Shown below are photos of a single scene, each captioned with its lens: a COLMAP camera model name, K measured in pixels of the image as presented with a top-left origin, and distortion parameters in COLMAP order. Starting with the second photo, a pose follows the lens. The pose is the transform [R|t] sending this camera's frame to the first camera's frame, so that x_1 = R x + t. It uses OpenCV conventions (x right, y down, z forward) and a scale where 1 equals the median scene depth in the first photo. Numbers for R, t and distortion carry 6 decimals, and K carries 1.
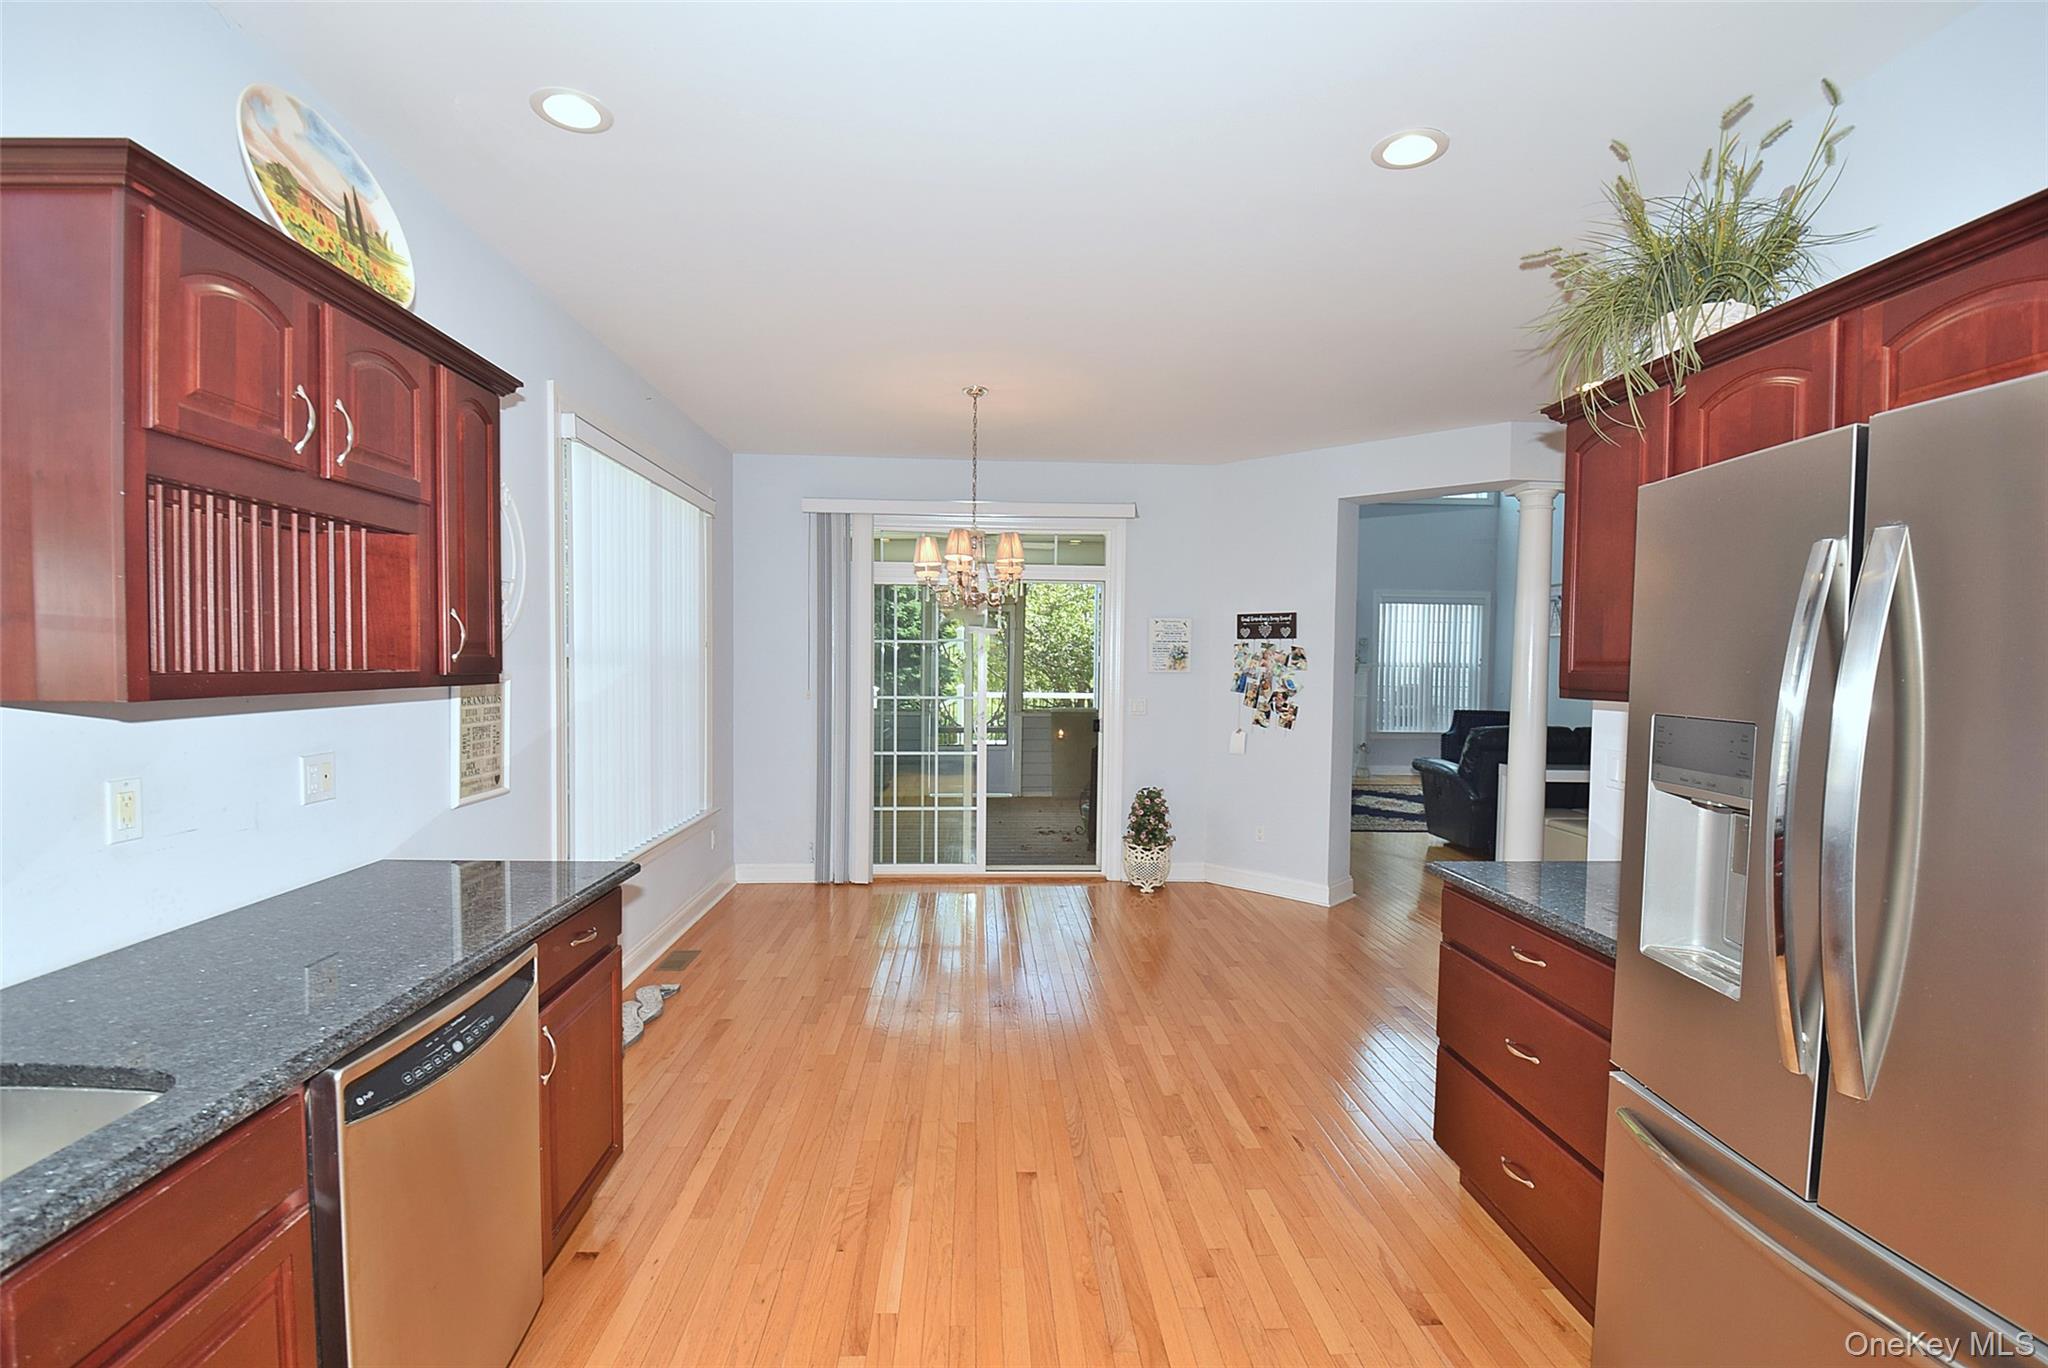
lens RADIAL K [[928.0, 0, 1024.0], [0, 928.0, 684.0], [0, 0, 1]] dist [-0.015056, -0.000679]
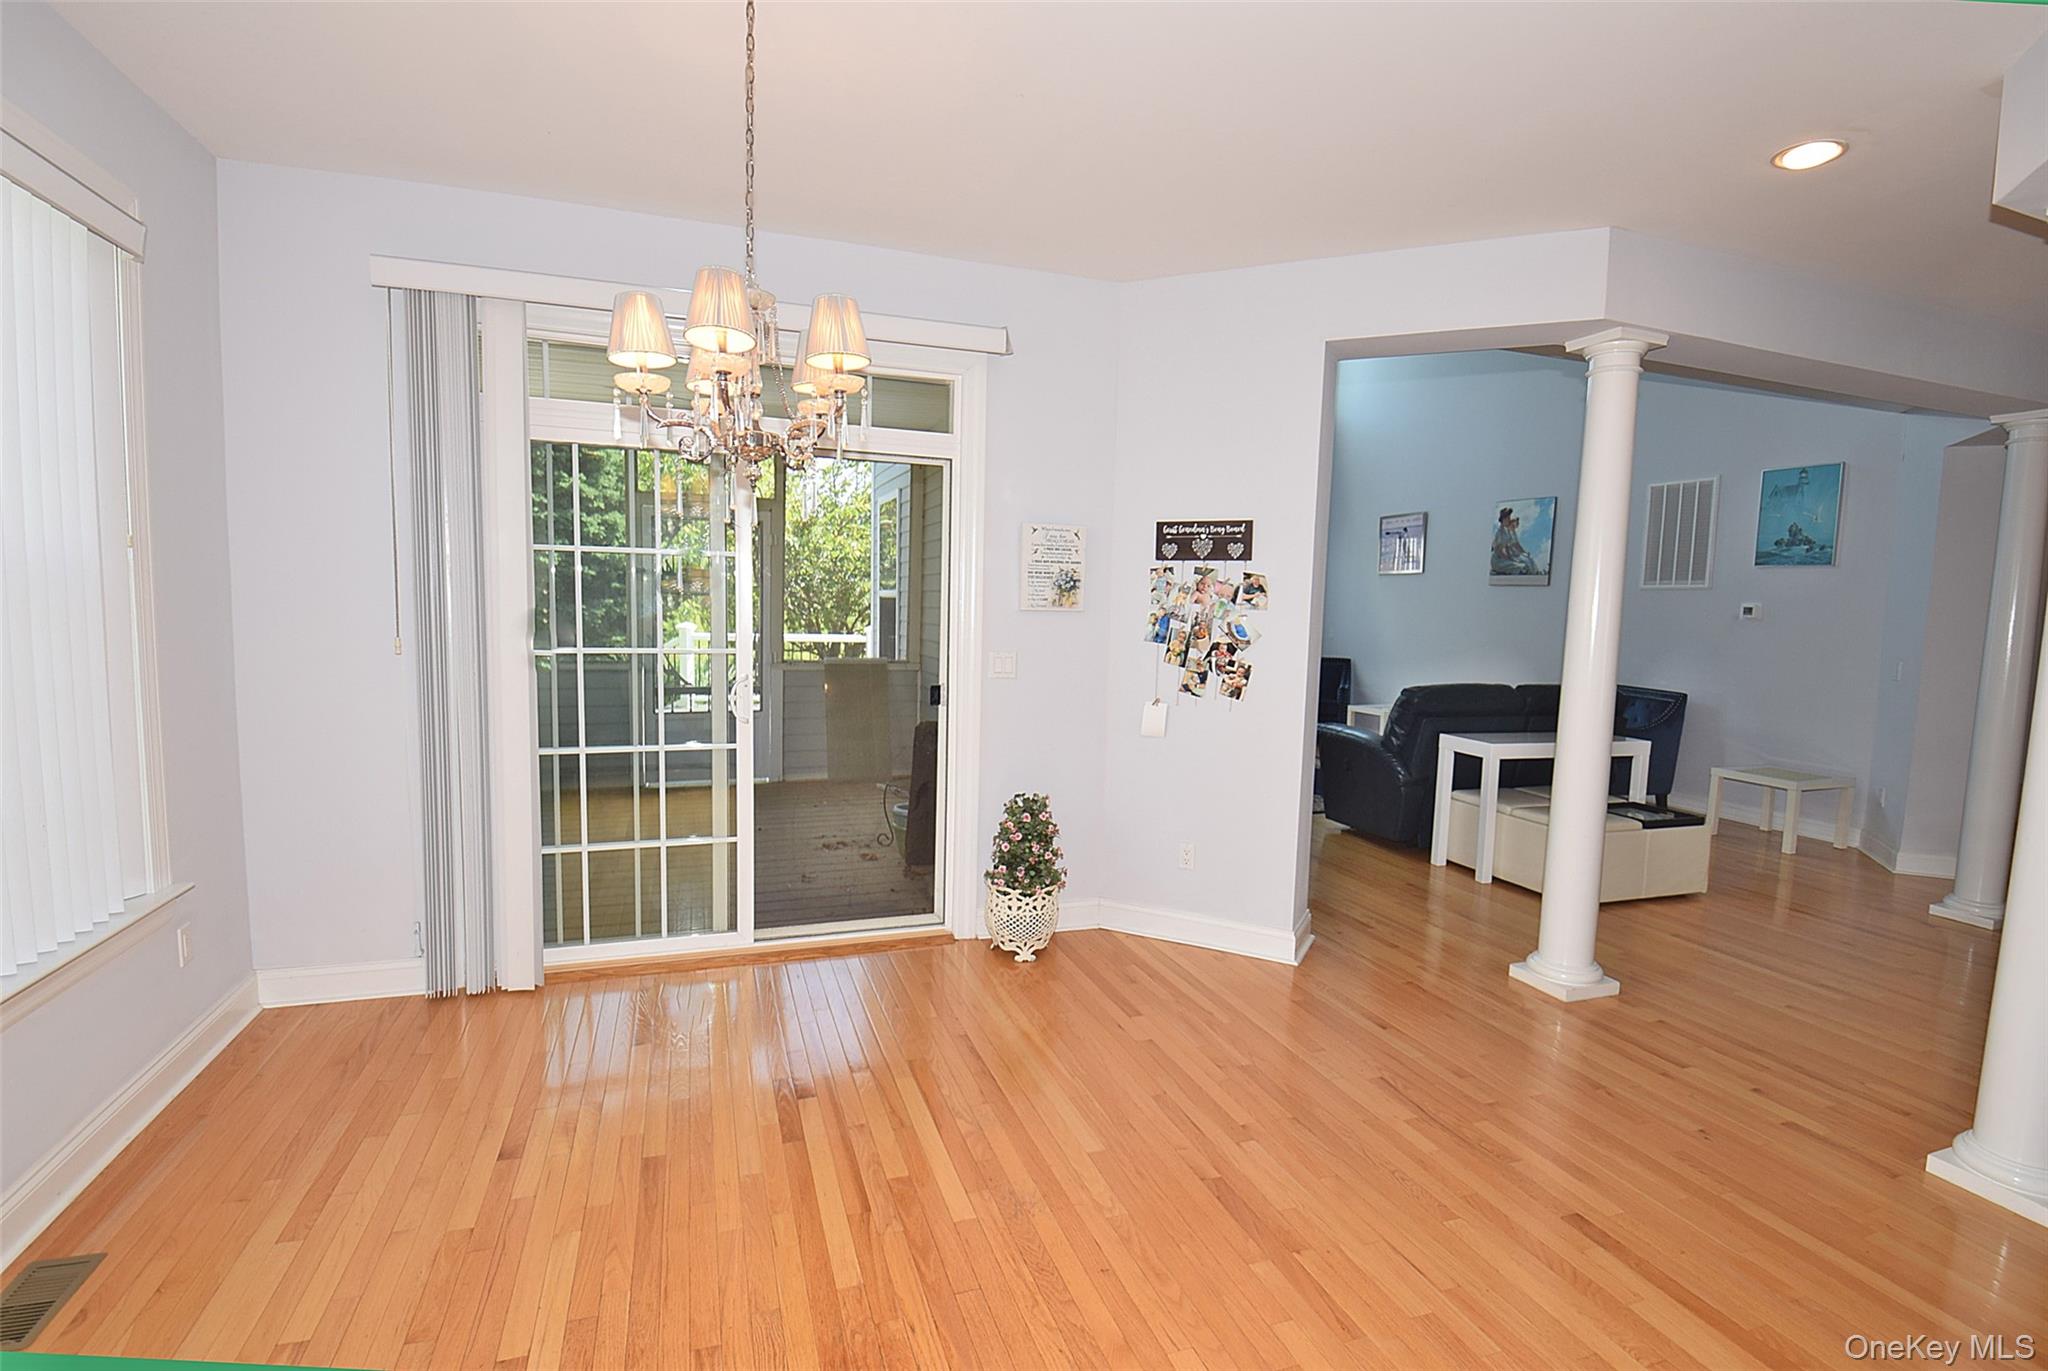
lens RADIAL K [[913.6, 0, 1024.0], [0, 913.6, 685.5], [0, 0, 1]] dist [-0.008231, -0.000495]
pose [[0.956049, -0.010936, 0.293002, -0.046757], [-0.009981, 0.997511, 0.069797, -0.004844], [-0.293036, -0.069654, 0.953561, 0.415003]]
